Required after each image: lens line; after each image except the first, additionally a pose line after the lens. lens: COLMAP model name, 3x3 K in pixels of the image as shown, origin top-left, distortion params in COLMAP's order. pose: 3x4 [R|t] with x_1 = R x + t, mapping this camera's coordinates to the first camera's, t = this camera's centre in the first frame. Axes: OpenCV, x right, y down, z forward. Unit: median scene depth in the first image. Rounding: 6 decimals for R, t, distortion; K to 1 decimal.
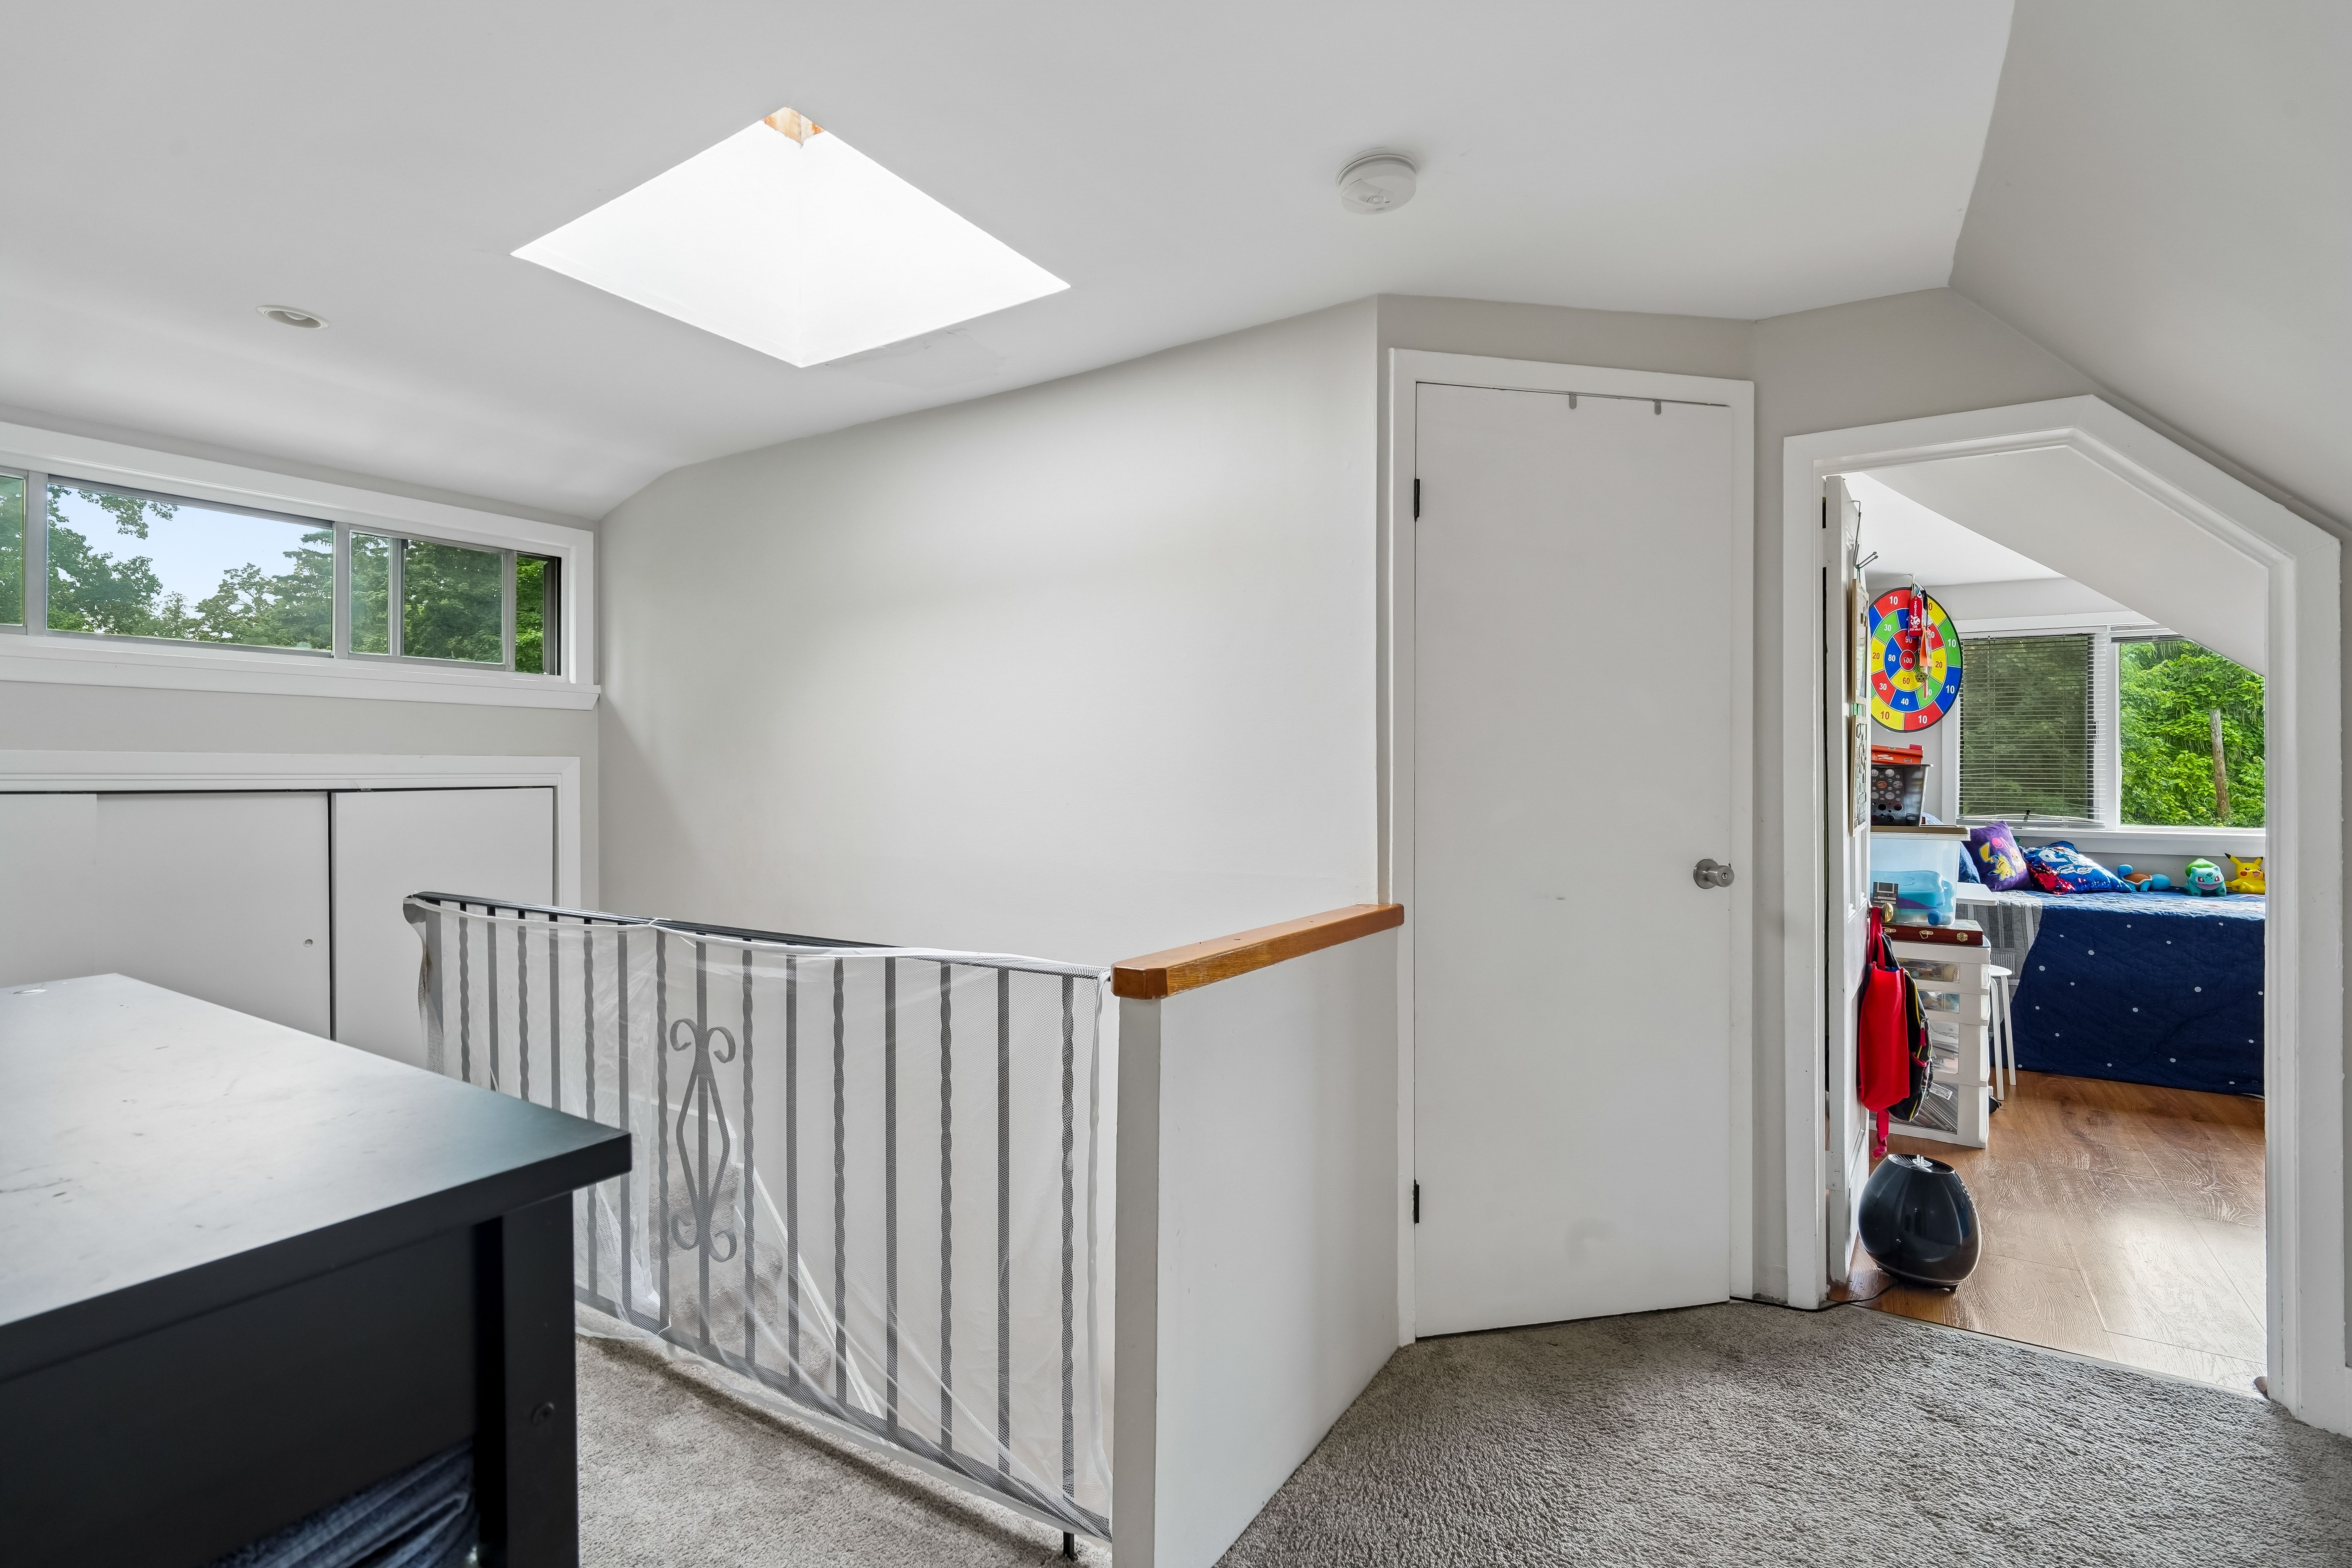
lens RADIAL K [[1088.2, 0, 1168.9], [0, 1088.2, 771.9], [0, 0, 1]] dist [0.000707, -0.000585]
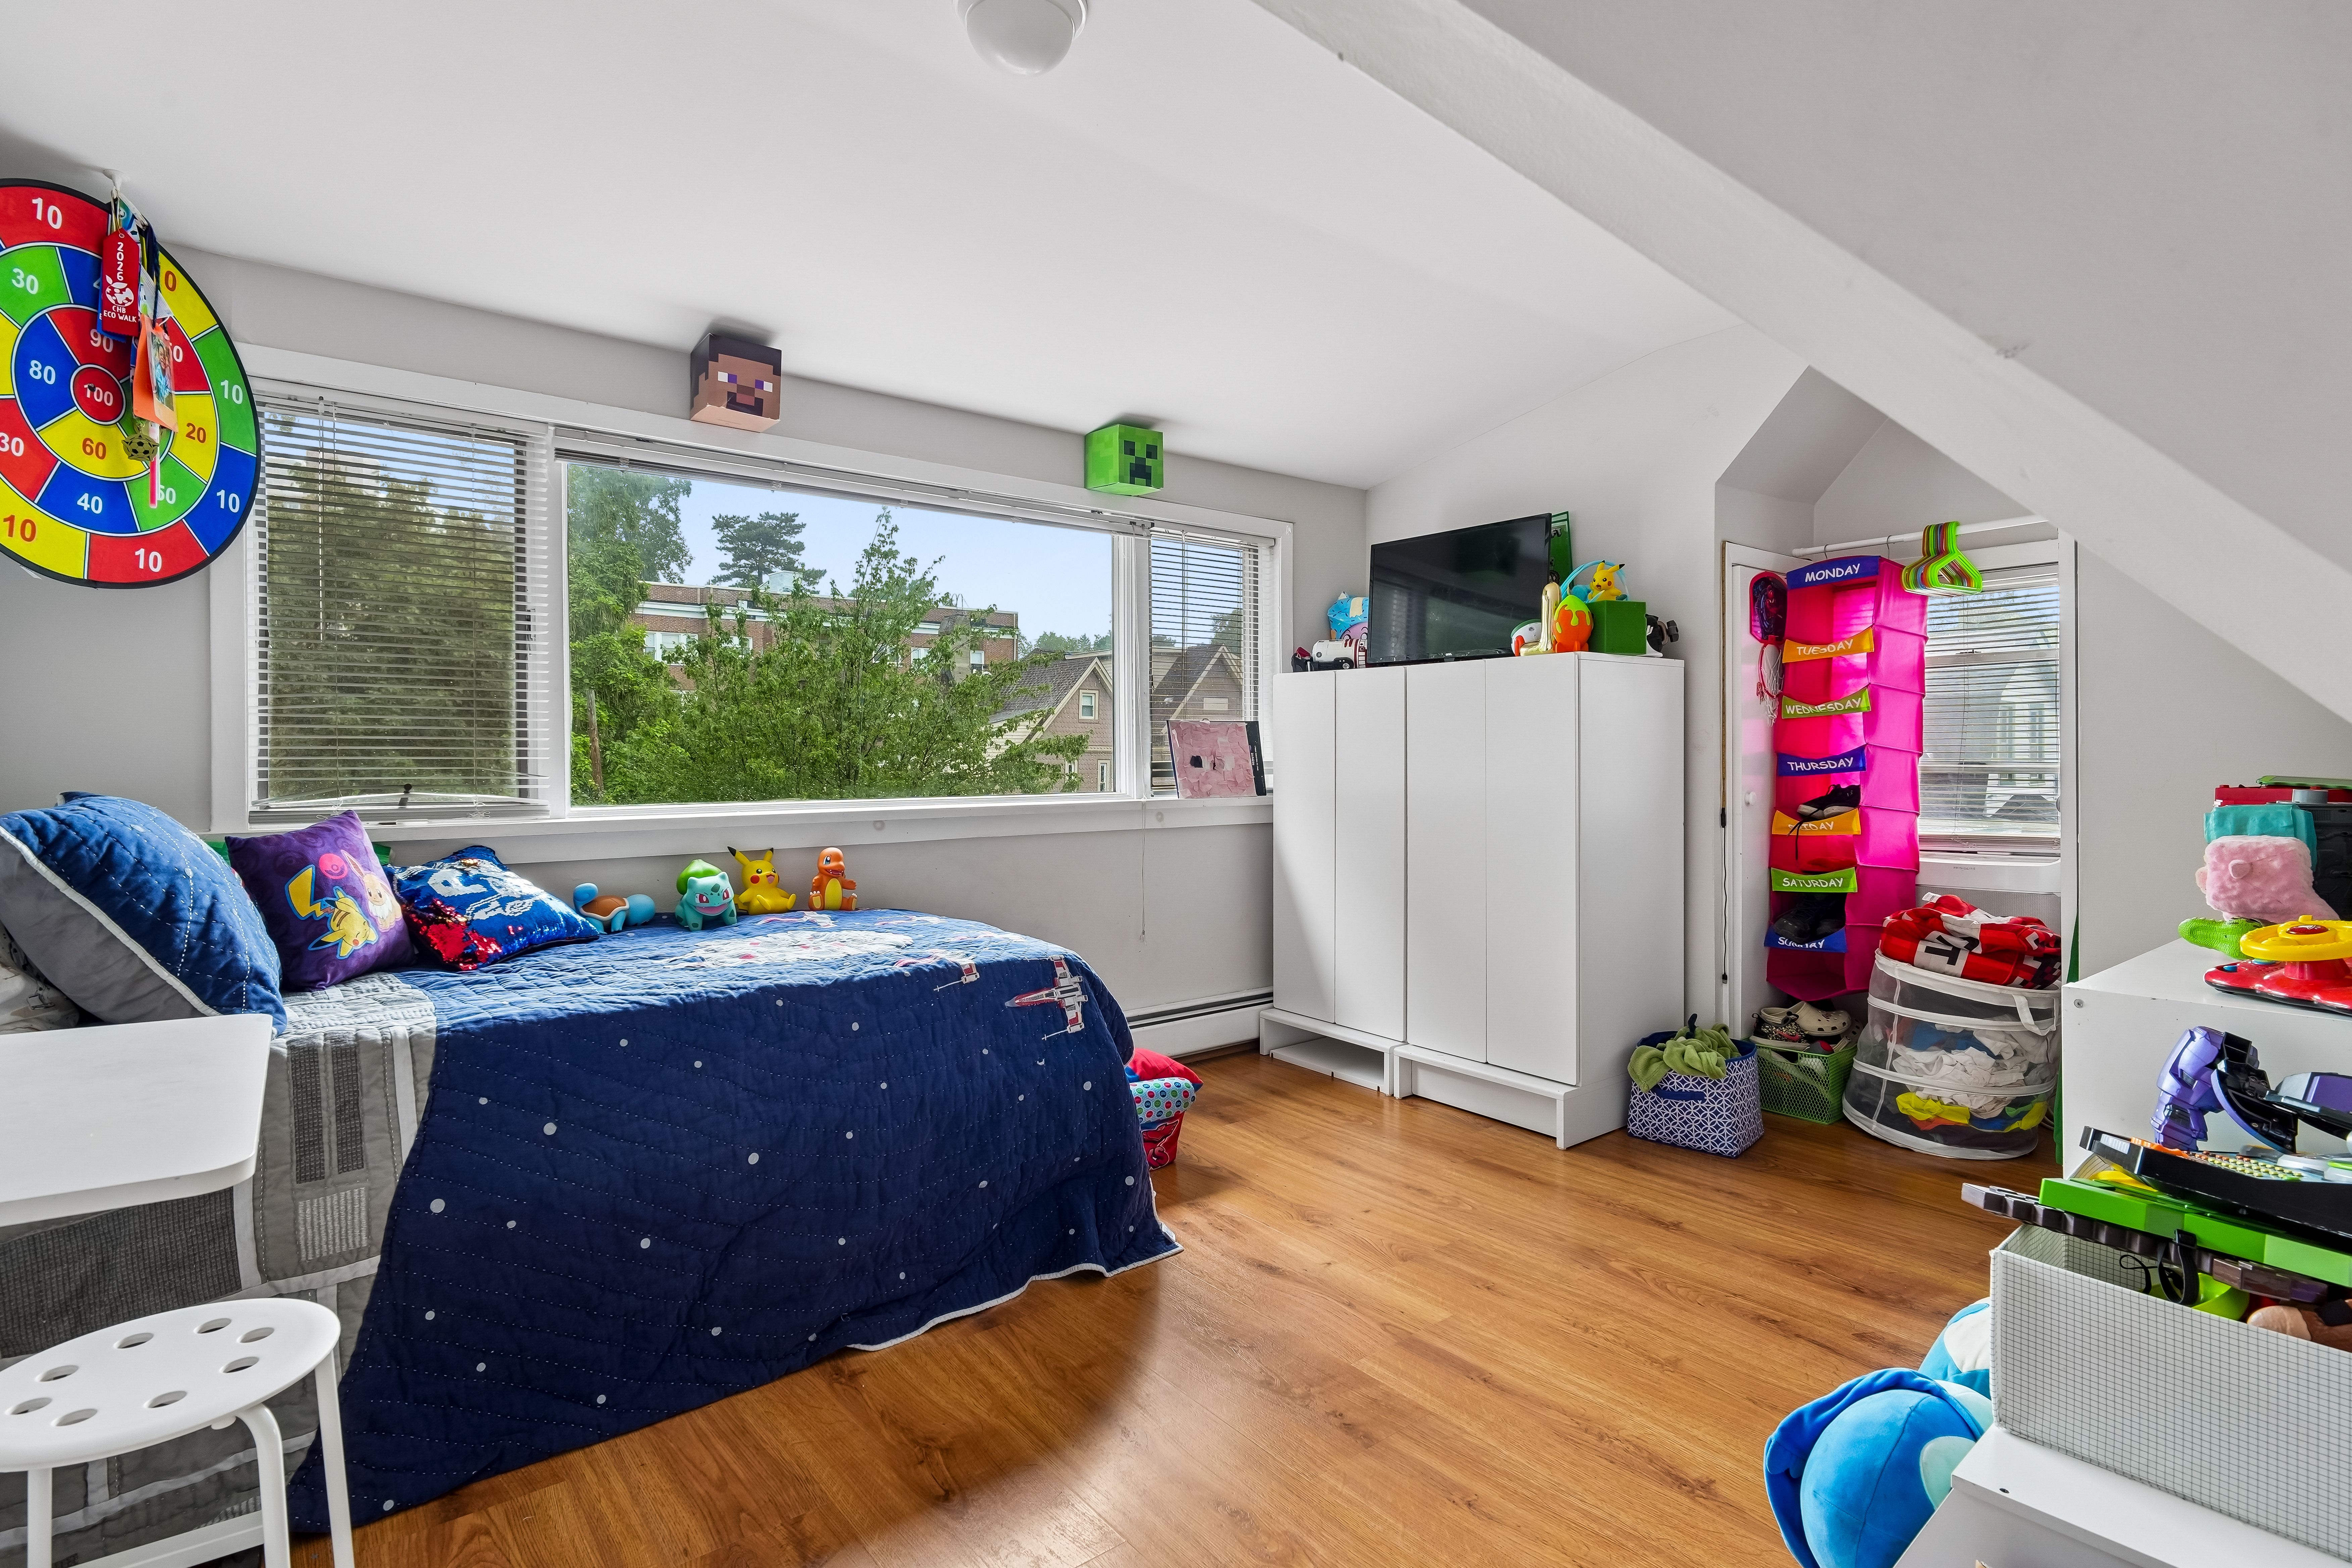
lens RADIAL K [[1127.2, 0, 1171.8], [0, 1127.2, 757.5], [0, 0, 1]] dist [-0.003711, -0.000919]
pose [[0.312234, -0.007710, 0.949974, 0.427377], [0.006539, 0.999961, 0.005966, 0.022731], [-0.949983, 0.004349, 0.312272, 0.530071]]
